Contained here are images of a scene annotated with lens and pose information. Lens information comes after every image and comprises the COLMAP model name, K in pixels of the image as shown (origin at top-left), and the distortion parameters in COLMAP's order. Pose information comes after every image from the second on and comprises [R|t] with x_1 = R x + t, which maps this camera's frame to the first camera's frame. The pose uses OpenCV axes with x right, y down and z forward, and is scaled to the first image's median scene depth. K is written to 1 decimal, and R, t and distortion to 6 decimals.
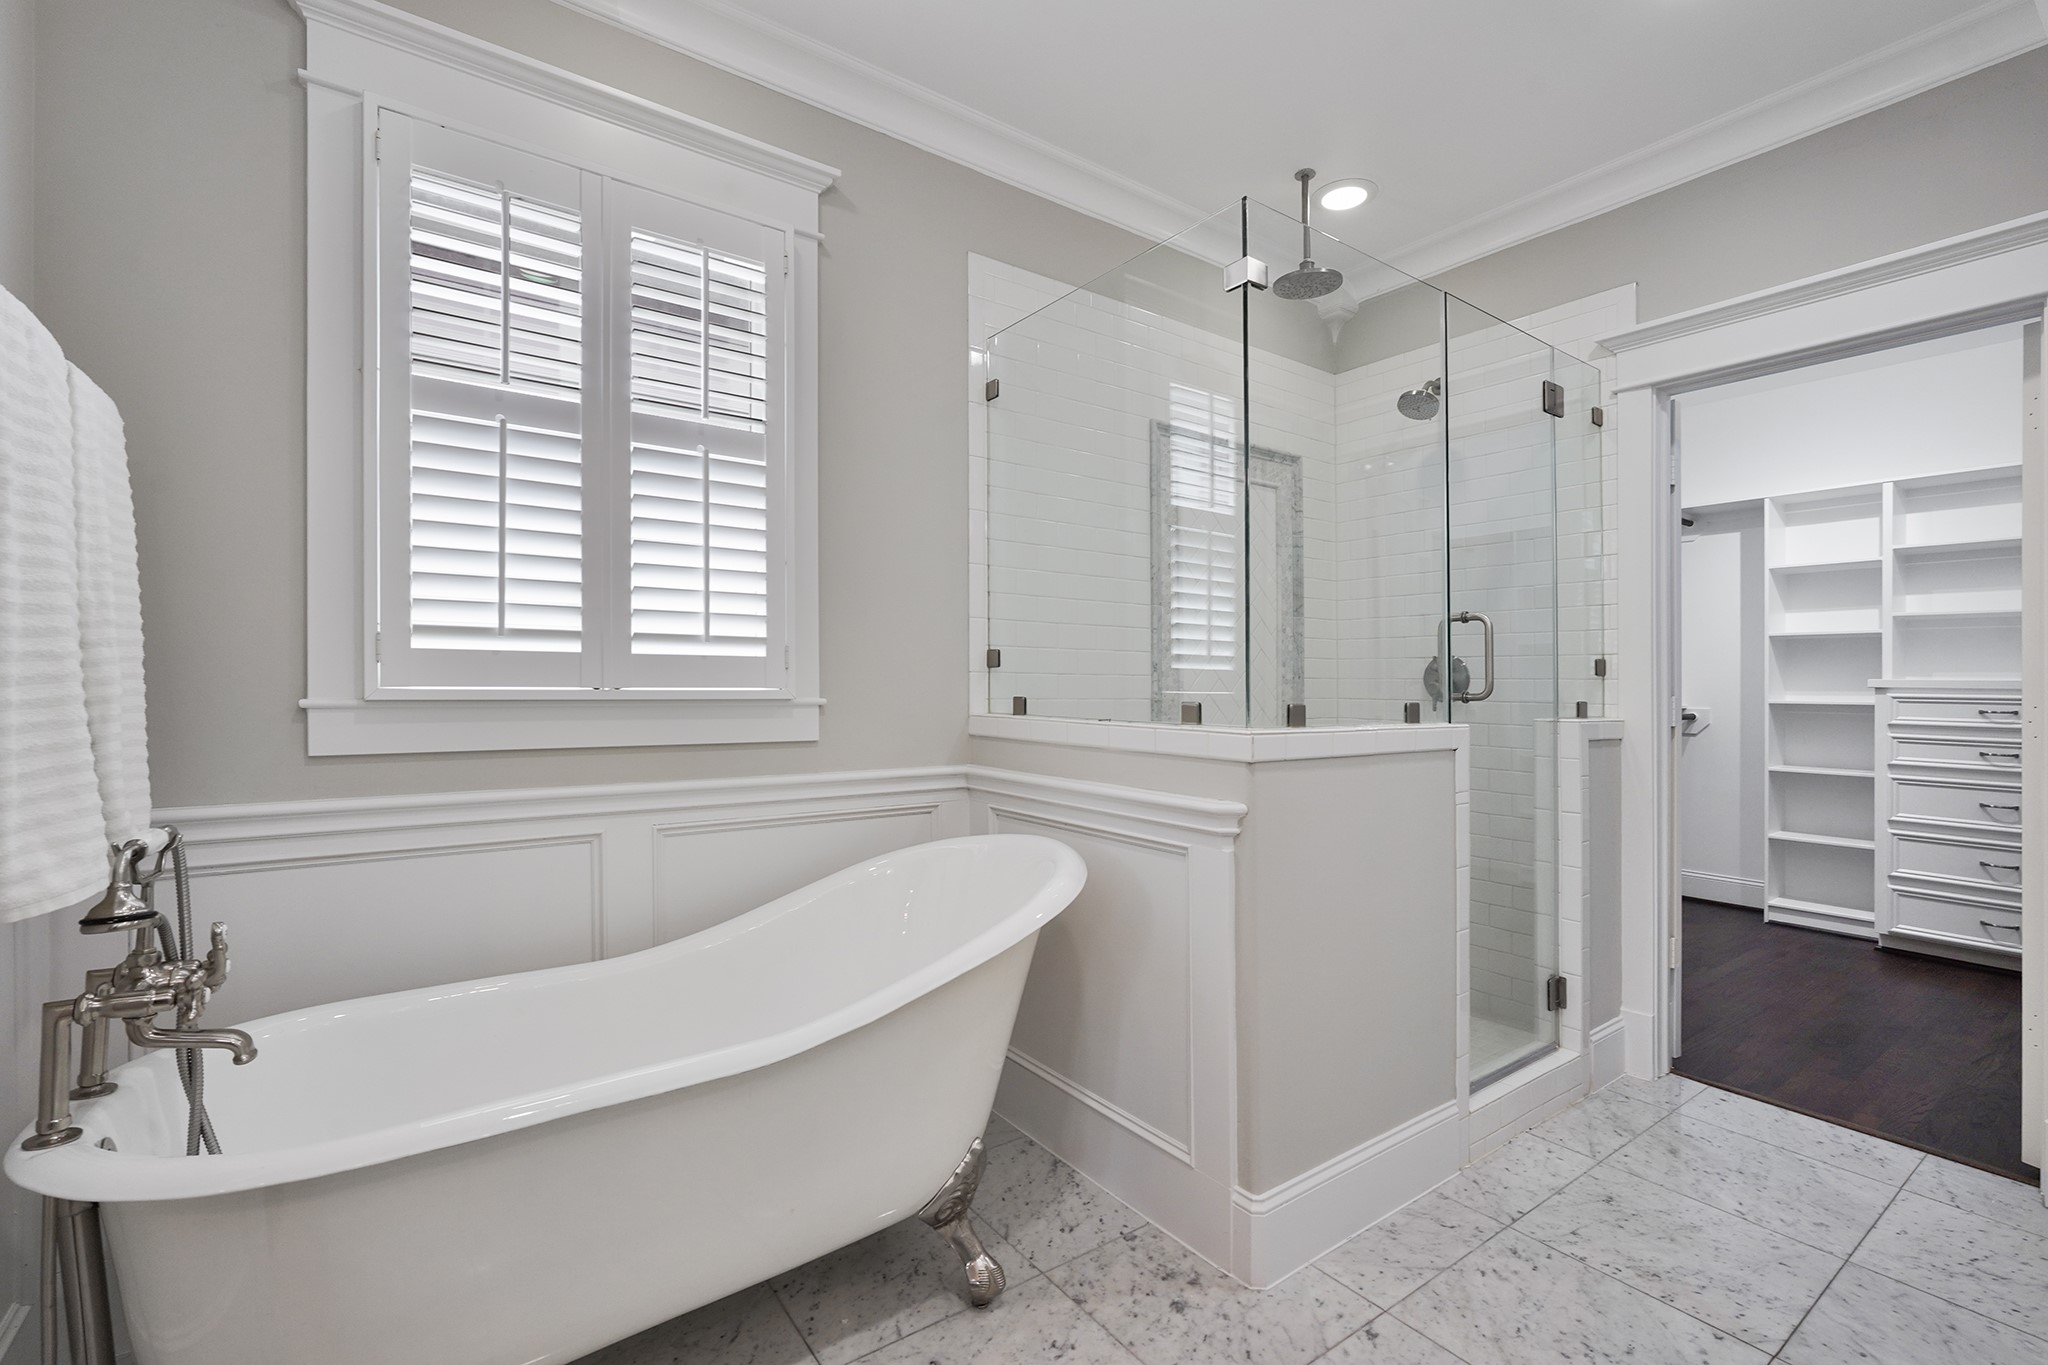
lens RADIAL K [[912.6, 0, 1027.4], [0, 912.6, 688.8], [0, 0, 1]] dist [-0.007476, 0.004561]
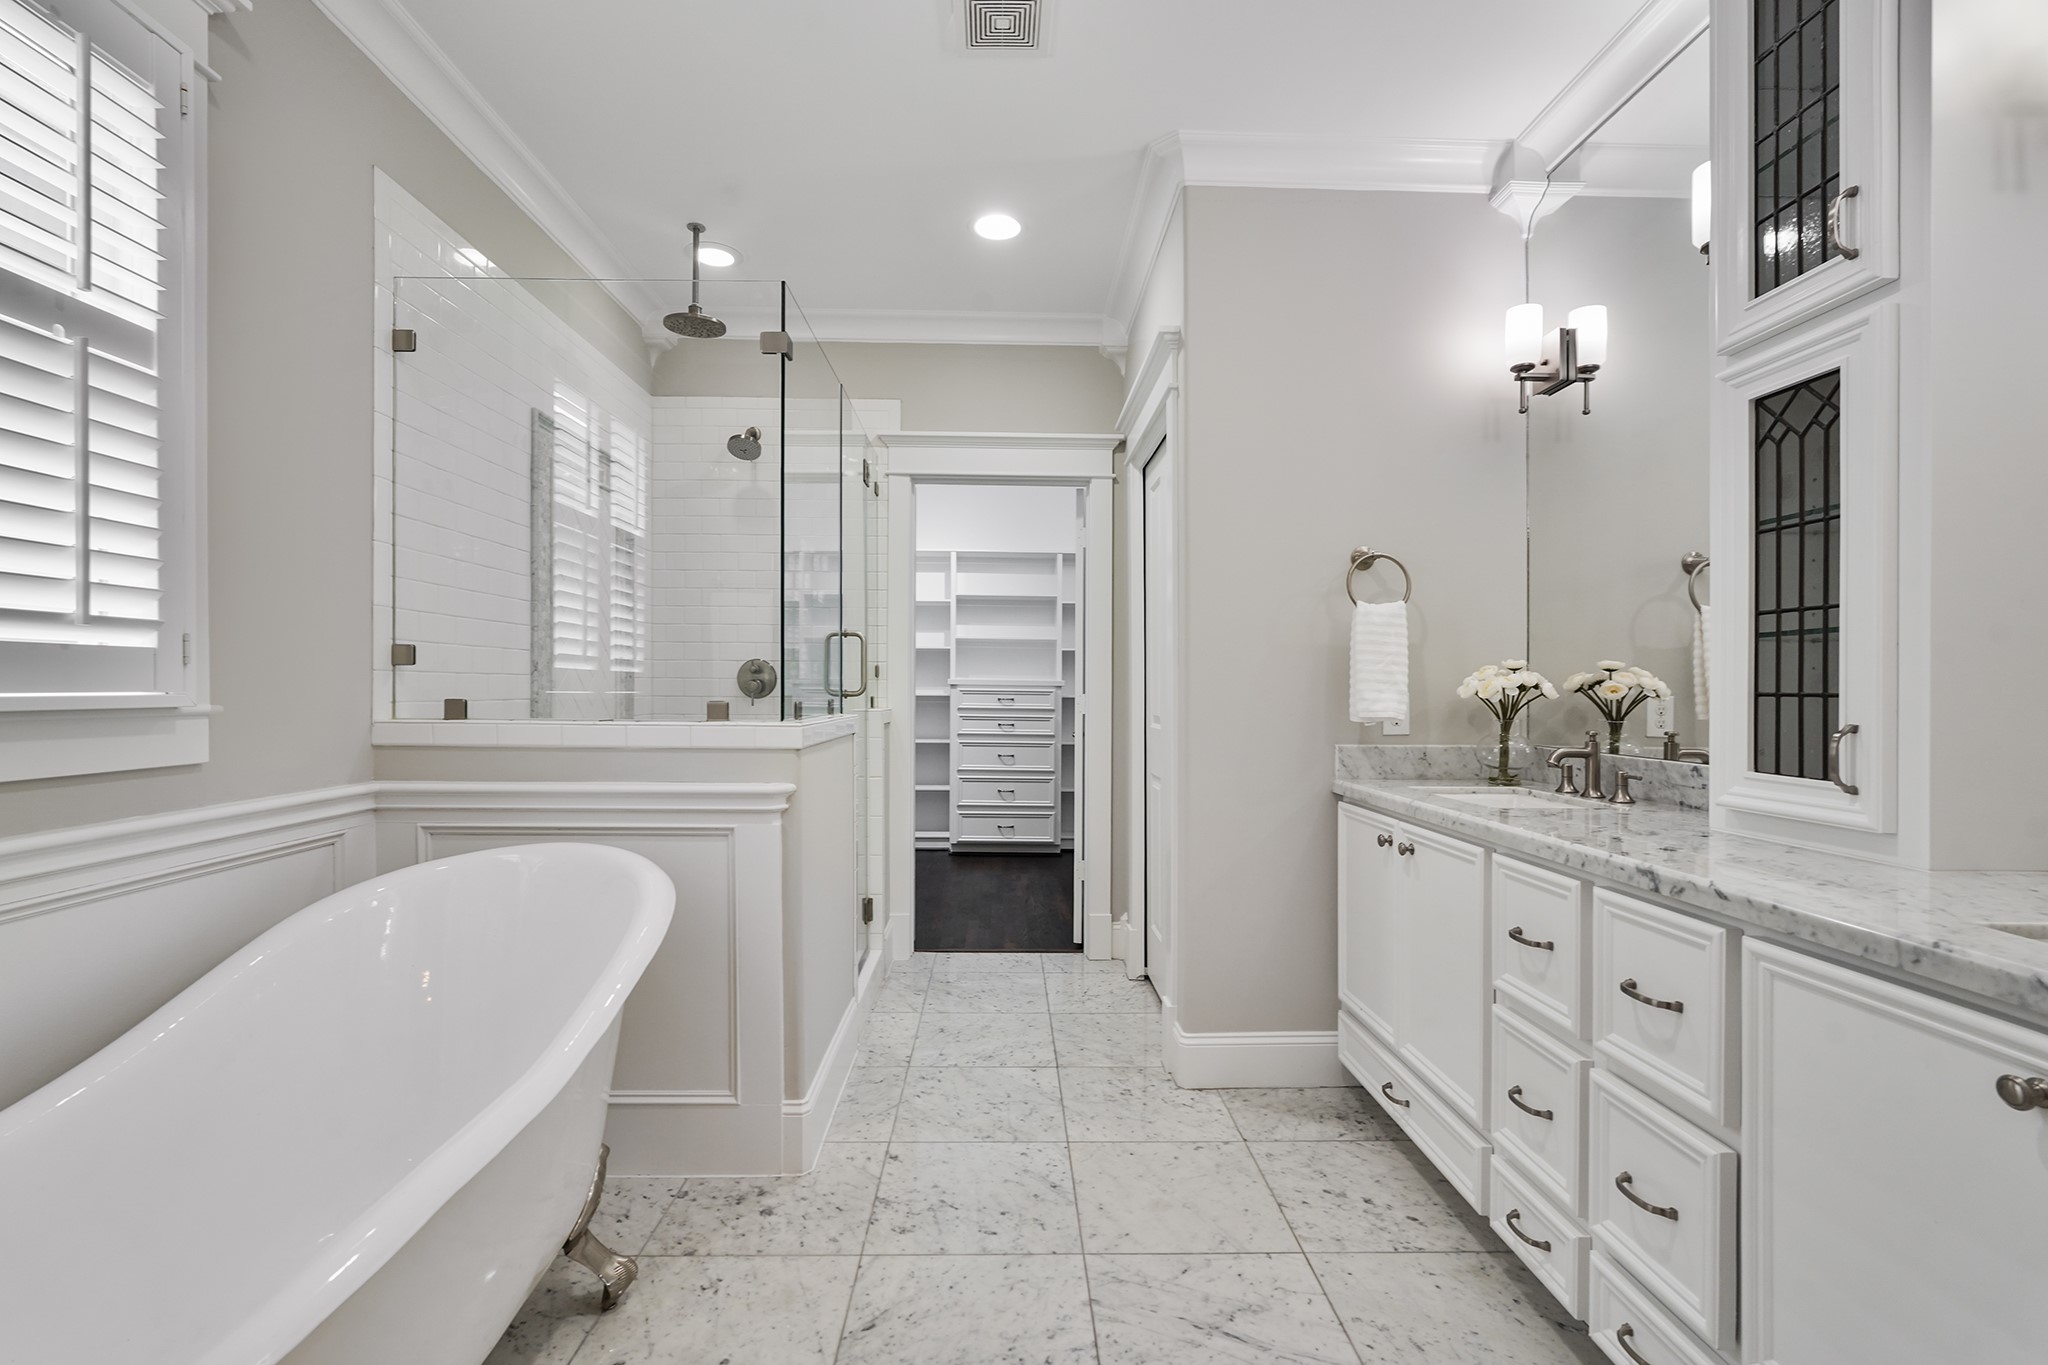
lens RADIAL K [[912.6, 0, 1032.2], [0, 912.6, 687.1], [0, 0, 1]] dist [-0.007476, 0.004561]
pose [[0.557225, -0.005205, 0.830345, -0.465234], [0.002729, 0.999986, 0.004437, -0.005703], [-0.830357, -0.000207, 0.557232, 0.041530]]
